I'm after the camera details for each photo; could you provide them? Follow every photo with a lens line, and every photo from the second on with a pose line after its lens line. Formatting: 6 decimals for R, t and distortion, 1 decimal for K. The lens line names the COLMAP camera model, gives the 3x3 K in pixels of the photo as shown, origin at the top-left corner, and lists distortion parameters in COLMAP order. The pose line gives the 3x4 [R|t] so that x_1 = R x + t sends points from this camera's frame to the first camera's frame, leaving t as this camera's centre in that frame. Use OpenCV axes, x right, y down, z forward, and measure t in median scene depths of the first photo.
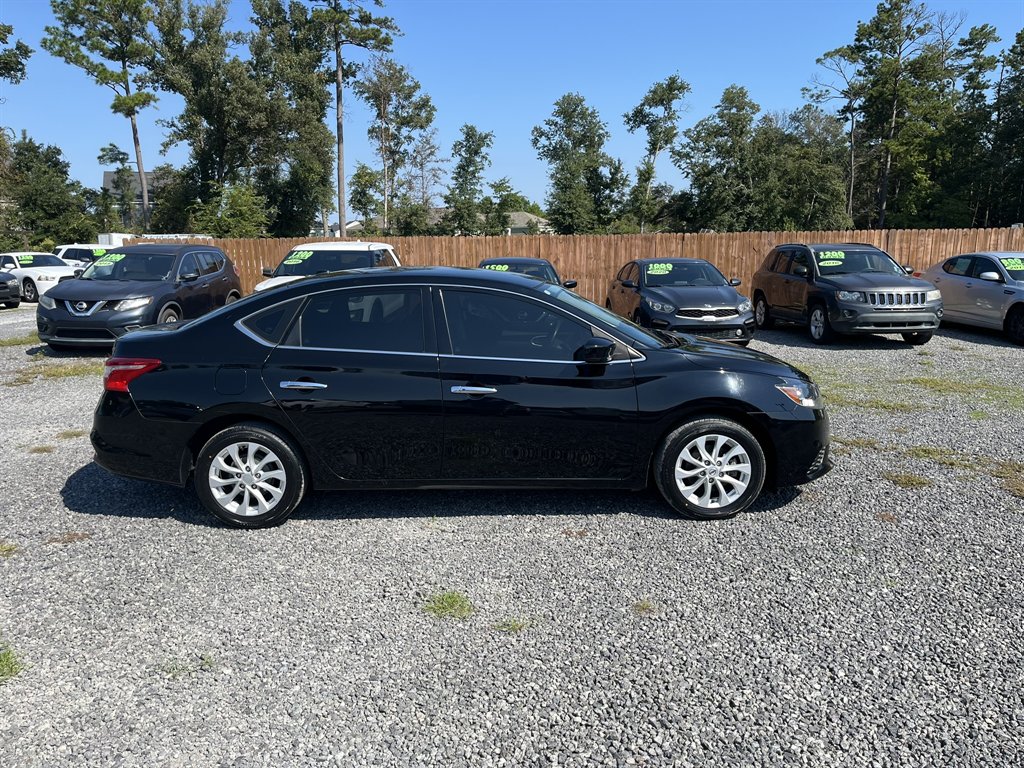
lens RADIAL K [[767.1, 0, 500.1], [0, 767.1, 381.2], [0, 0, 1]] dist [0.060219, -0.092926]
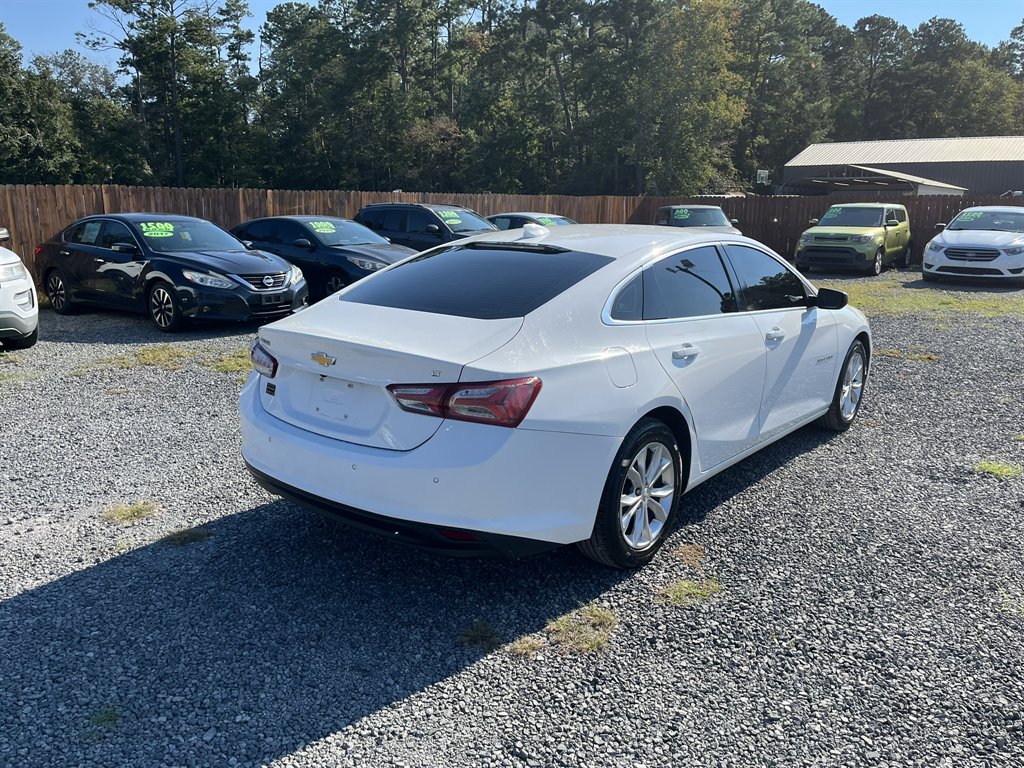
lens RADIAL K [[767.1, 0, 525.8], [0, 767.1, 393.3], [0, 0, 1]] dist [0.060219, -0.092926]
pose [[0.615150, -0.173009, 0.769194, -0.064266], [0.124499, 0.984701, 0.121915, -0.004294], [-0.778518, 0.020768, 0.627278, 0.031453]]
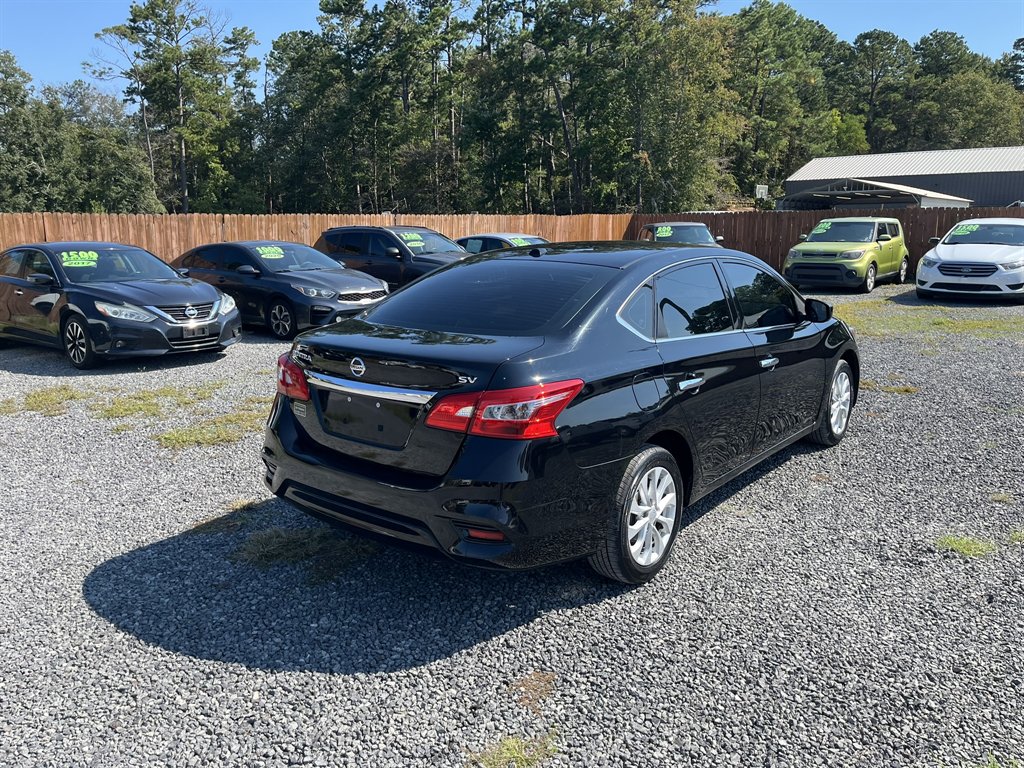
lens RADIAL K [[767.1, 0, 520.5], [0, 767.1, 382.0], [0, 0, 1]] dist [0.060219, -0.092926]
pose [[0.628328, -0.152014, 0.762952, -0.050785], [0.138560, 0.986910, 0.082526, -0.004531], [-0.765510, 0.053861, 0.641166, 0.030502]]
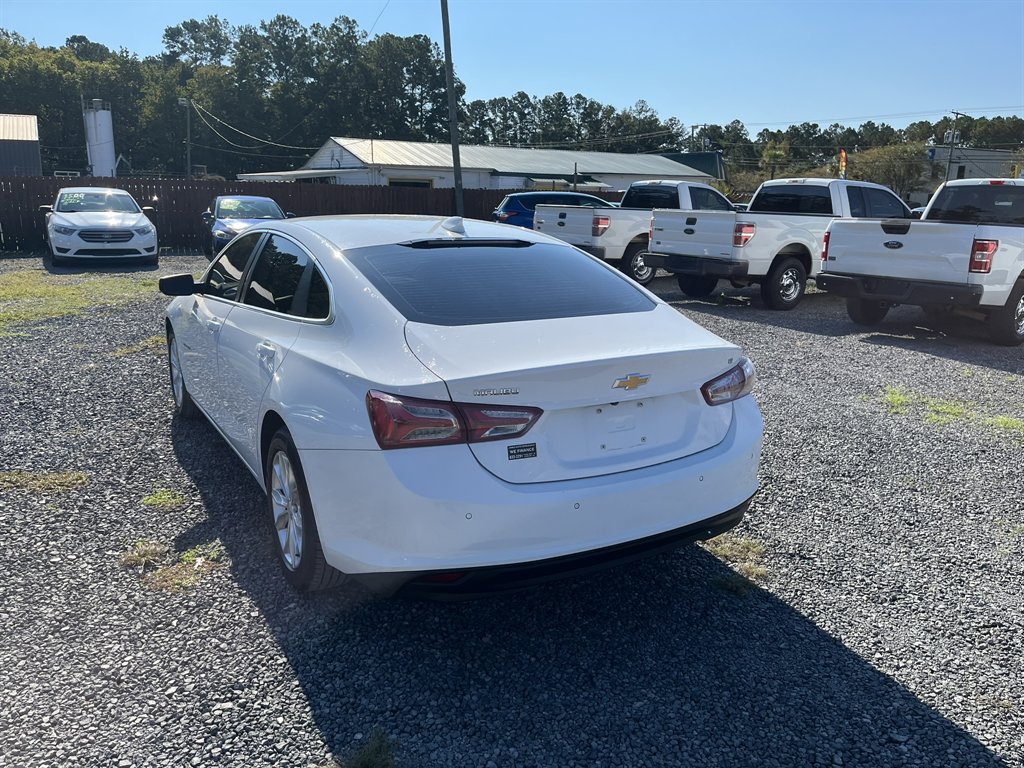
lens RADIAL K [[767.1, 0, 518.0], [0, 767.1, 389.3], [0, 0, 1]] dist [0.055684, -0.087875]
pose [[-0.544245, -0.201781, 0.814298, -0.064766], [0.131008, 0.938293, 0.320067, -0.013065], [-0.828634, 0.280874, -0.484227, 0.081566]]
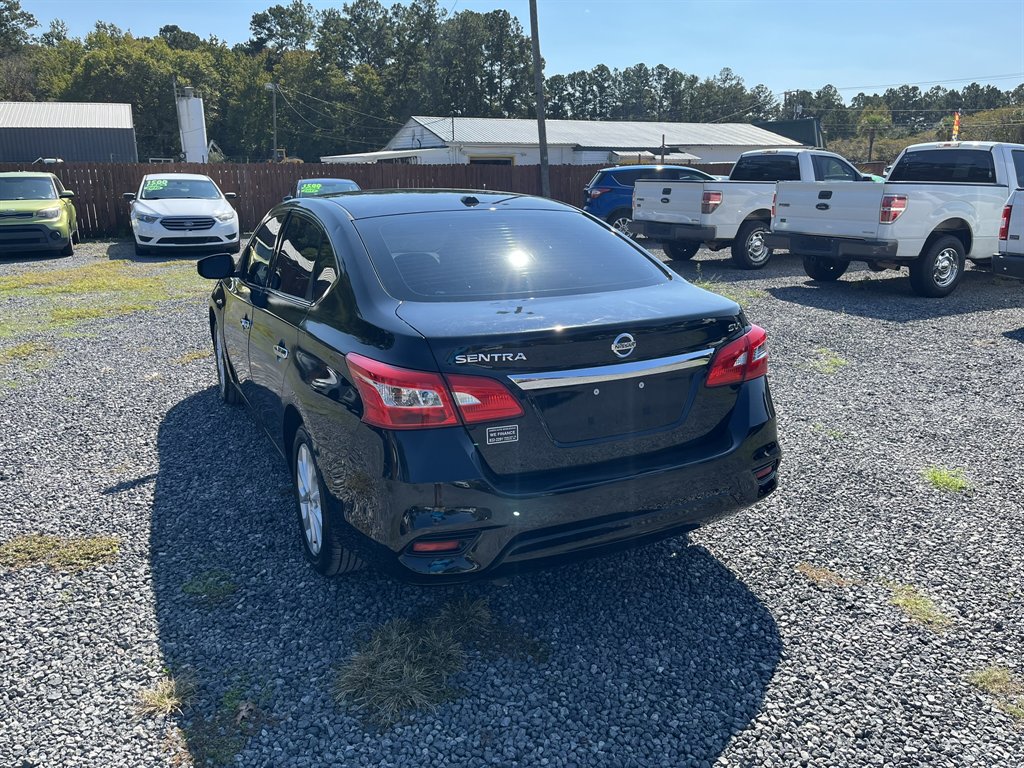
lens RADIAL K [[767.1, 0, 513.4], [0, 767.1, 383.1], [0, 0, 1]] dist [0.060219, -0.092926]
pose [[-0.454419, -0.220405, 0.863090, -0.051315], [0.163104, 0.931939, 0.323861, -0.012468], [-0.875729, 0.287942, -0.387542, 0.077461]]
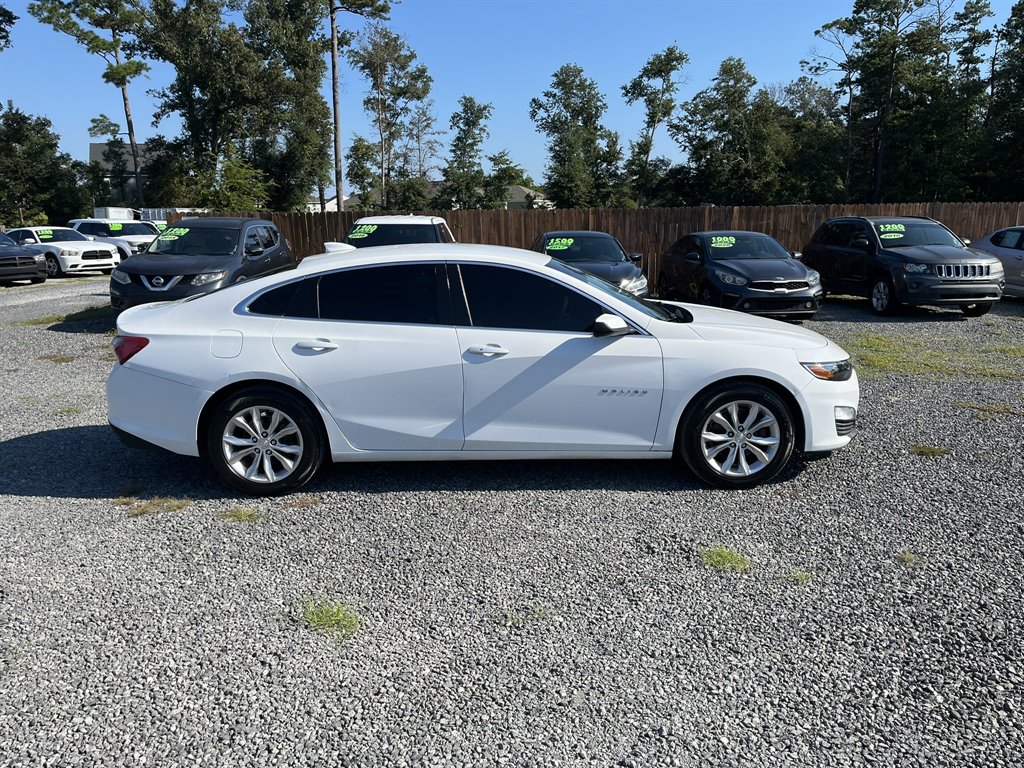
lens RADIAL K [[767.1, 0, 514.9], [0, 767.1, 391.5], [0, 0, 1]] dist [0.055684, -0.087875]
pose [[0.999407, -0.007948, 0.033504, -0.015840], [0.006444, 0.998978, 0.044738, 0.000477], [-0.033825, -0.044496, 0.998437, -0.001494]]
